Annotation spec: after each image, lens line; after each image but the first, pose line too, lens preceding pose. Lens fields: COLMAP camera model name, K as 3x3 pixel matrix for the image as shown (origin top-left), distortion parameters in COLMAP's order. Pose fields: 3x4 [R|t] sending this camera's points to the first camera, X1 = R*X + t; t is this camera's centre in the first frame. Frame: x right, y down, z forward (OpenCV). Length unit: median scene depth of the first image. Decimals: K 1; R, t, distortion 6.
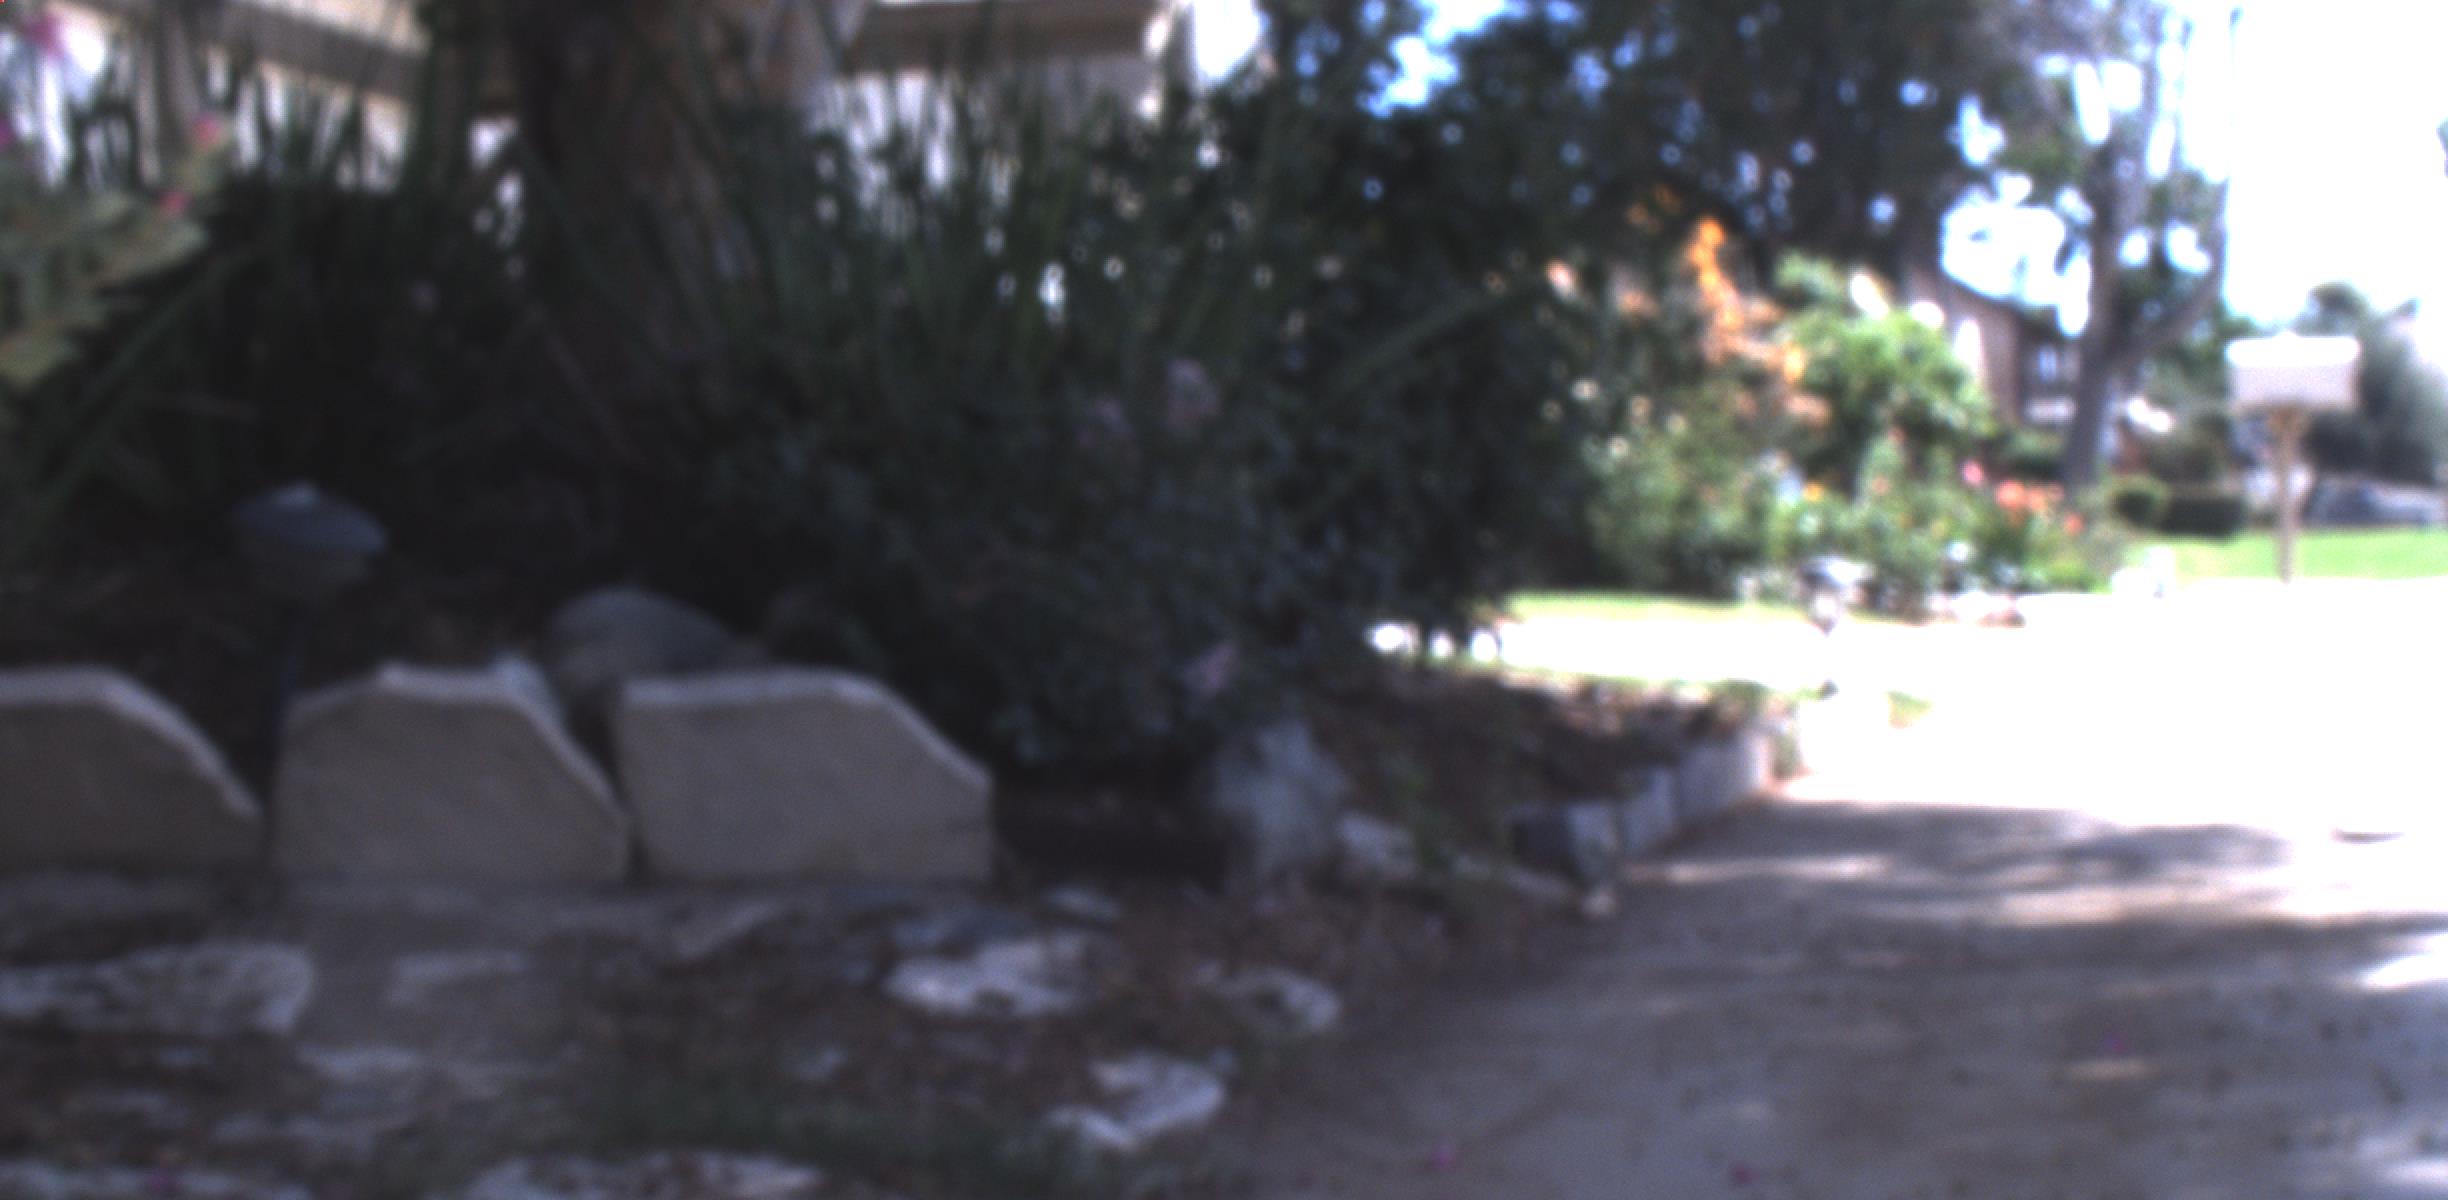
lens RADIAL K [[5331.2, 0, 1235.4], [0, 5331.2, 624.4], [0, 0, 1]] dist [-0.043552, 0.000000]
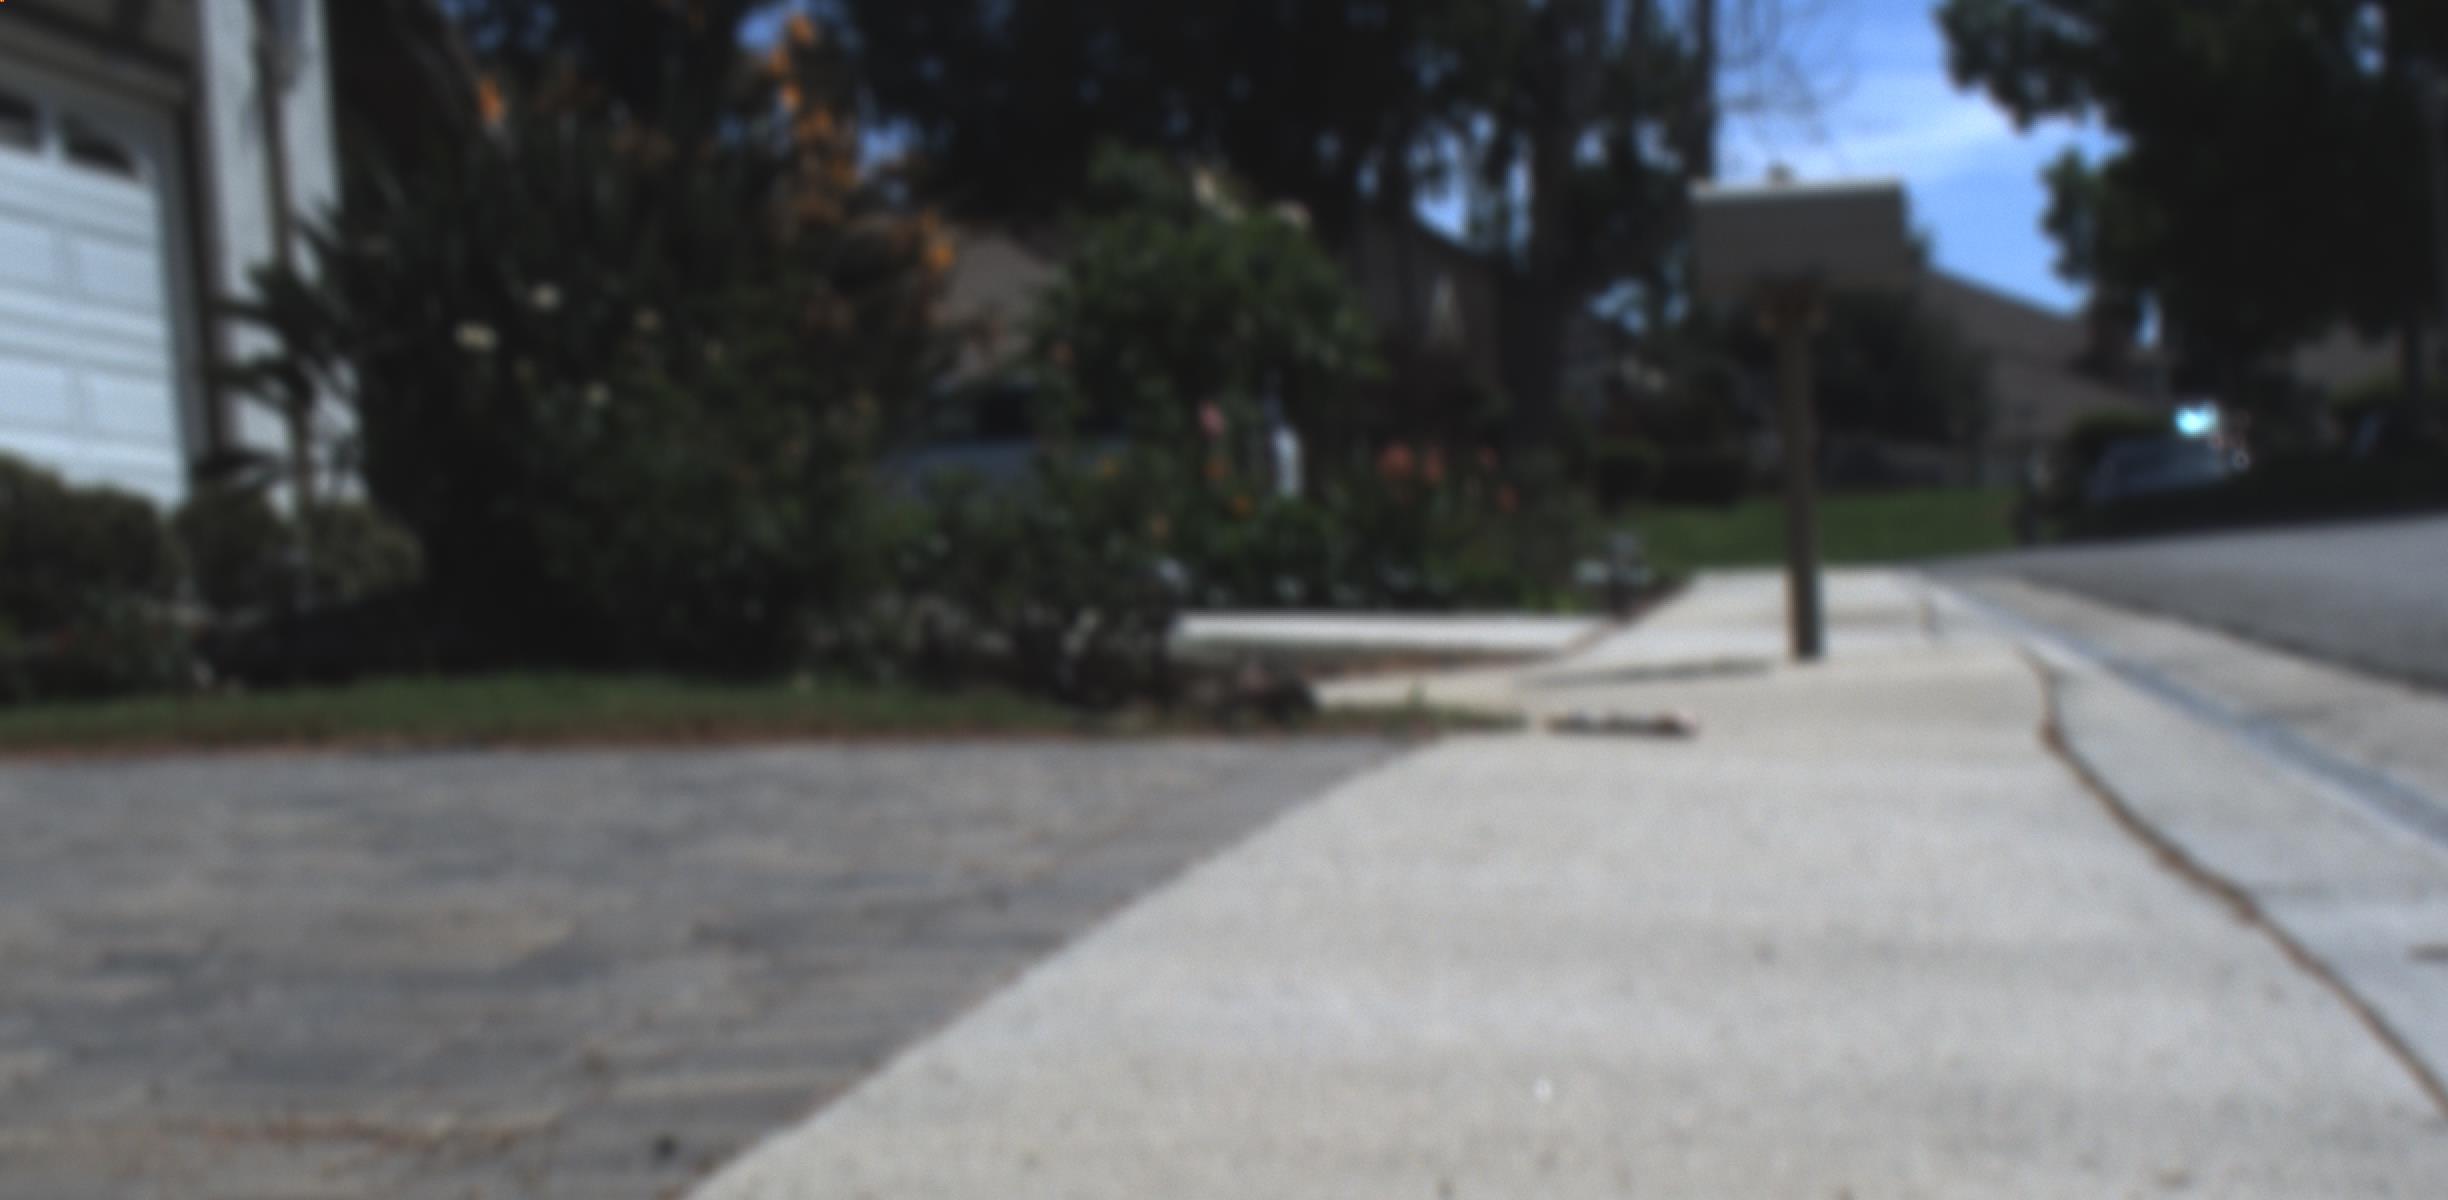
lens RADIAL K [[5331.2, 0, 1224.6], [0, 5331.2, 610.8], [0, 0, 1]] dist [-0.043552, 0.000000]
pose [[0.995490, -0.035545, 0.087955, 0.053737], [0.035598, 0.999366, 0.000964, -0.005724], [-0.087934, 0.002172, 0.996124, 0.274628]]
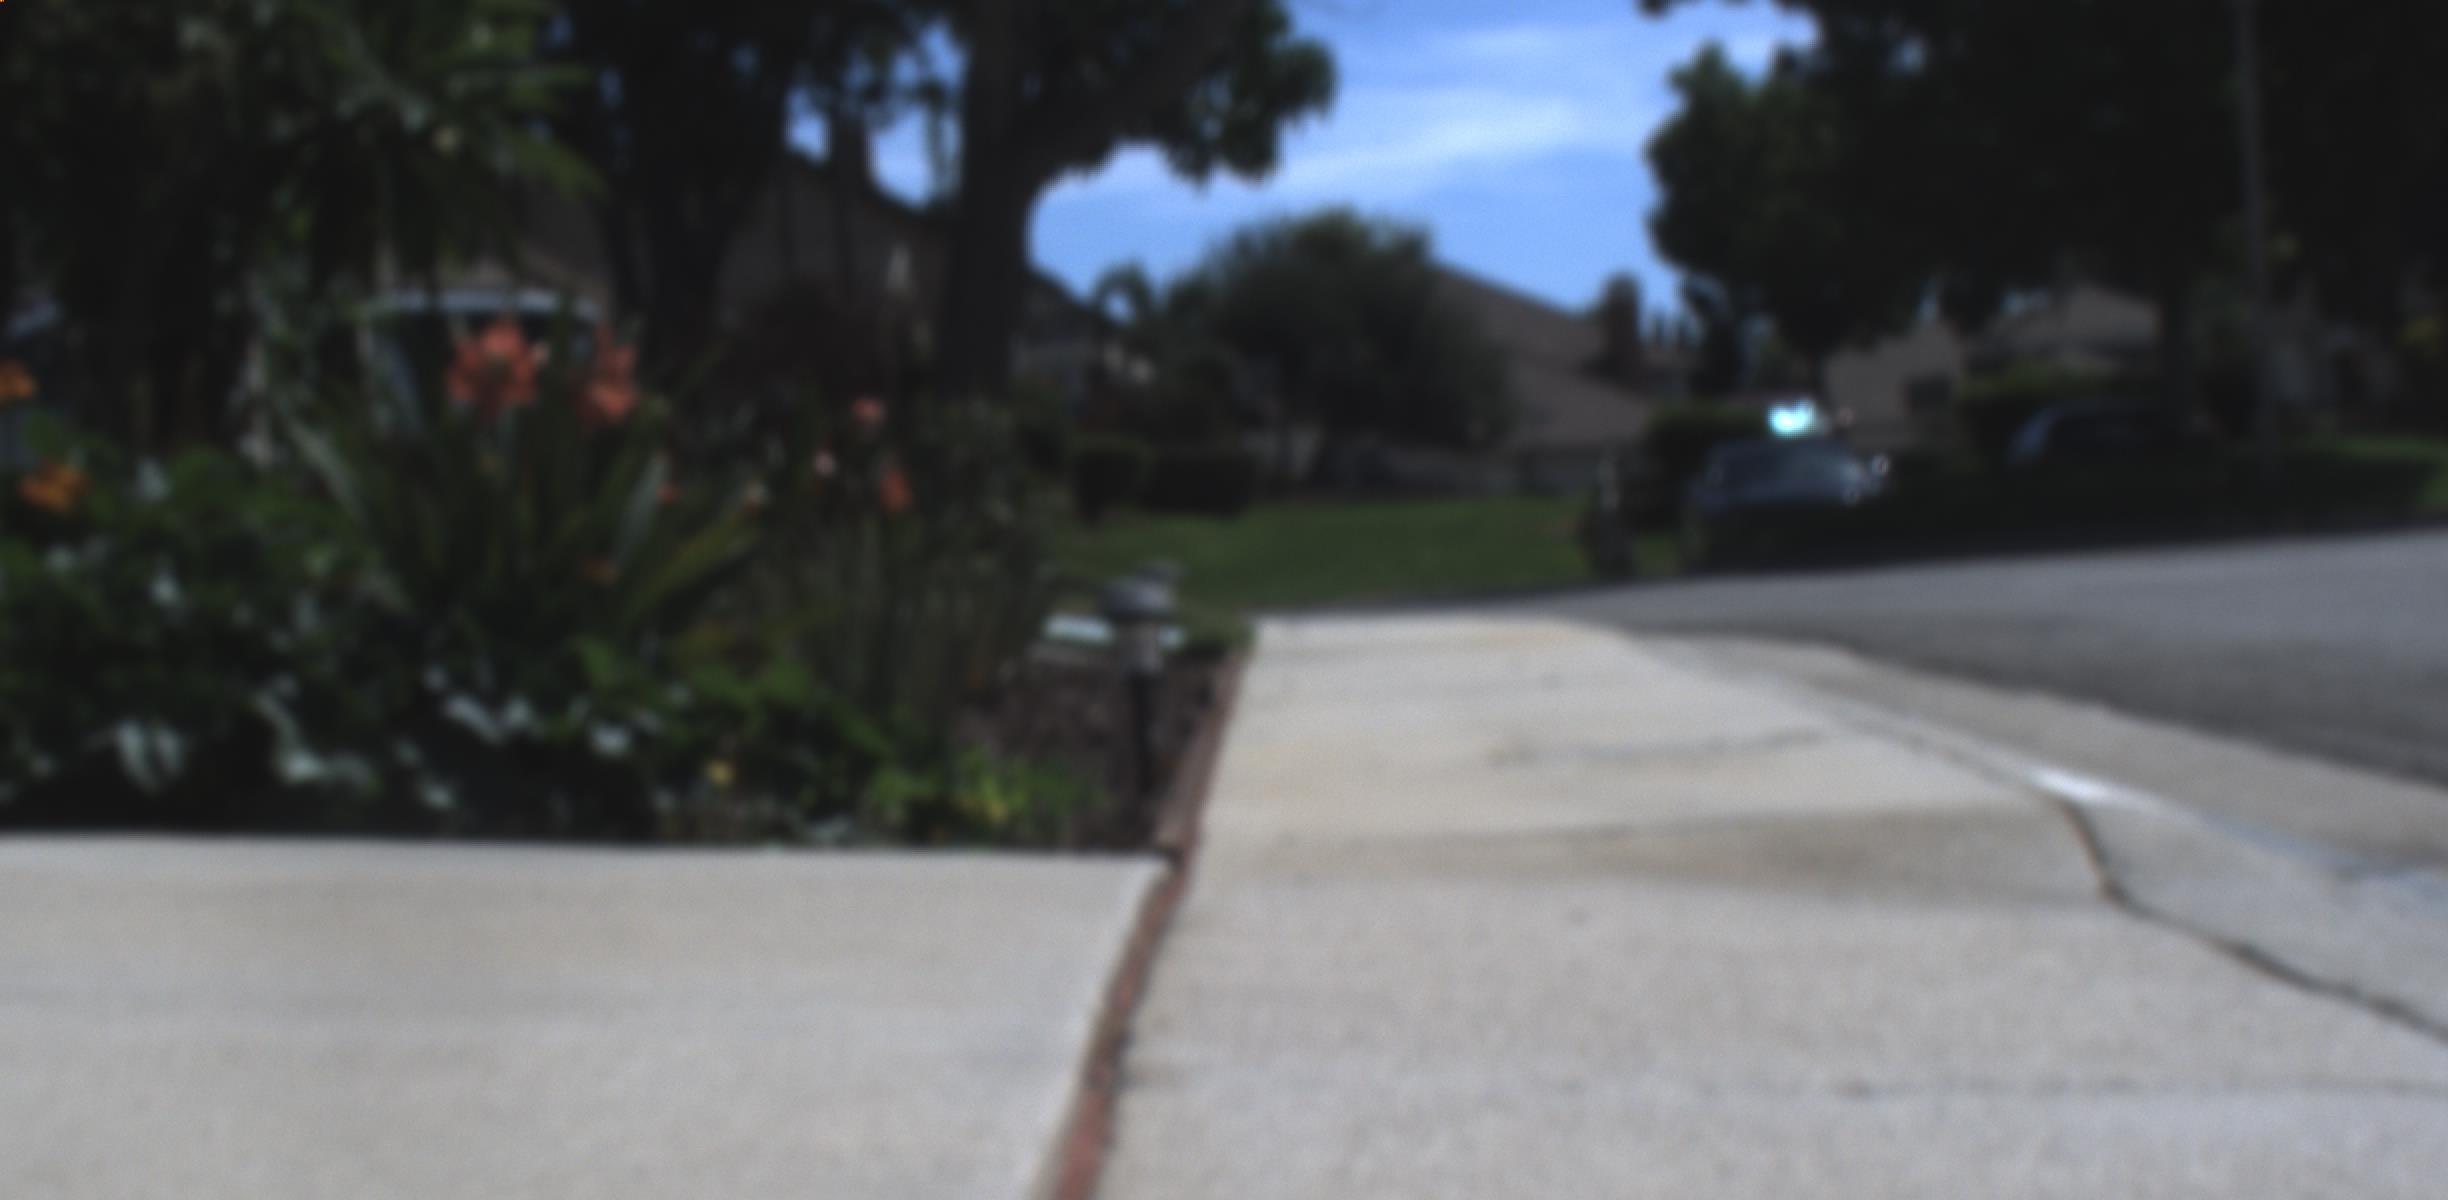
lens RADIAL K [[5331.2, 0, 1241.9], [0, 5331.2, 613.8], [0, 0, 1]] dist [-0.043552, 0.000000]
pose [[0.981742, -0.024846, 0.188589, 0.113896], [0.024646, 0.999690, 0.003401, -0.011671], [-0.188615, 0.001309, 0.982050, 0.655999]]
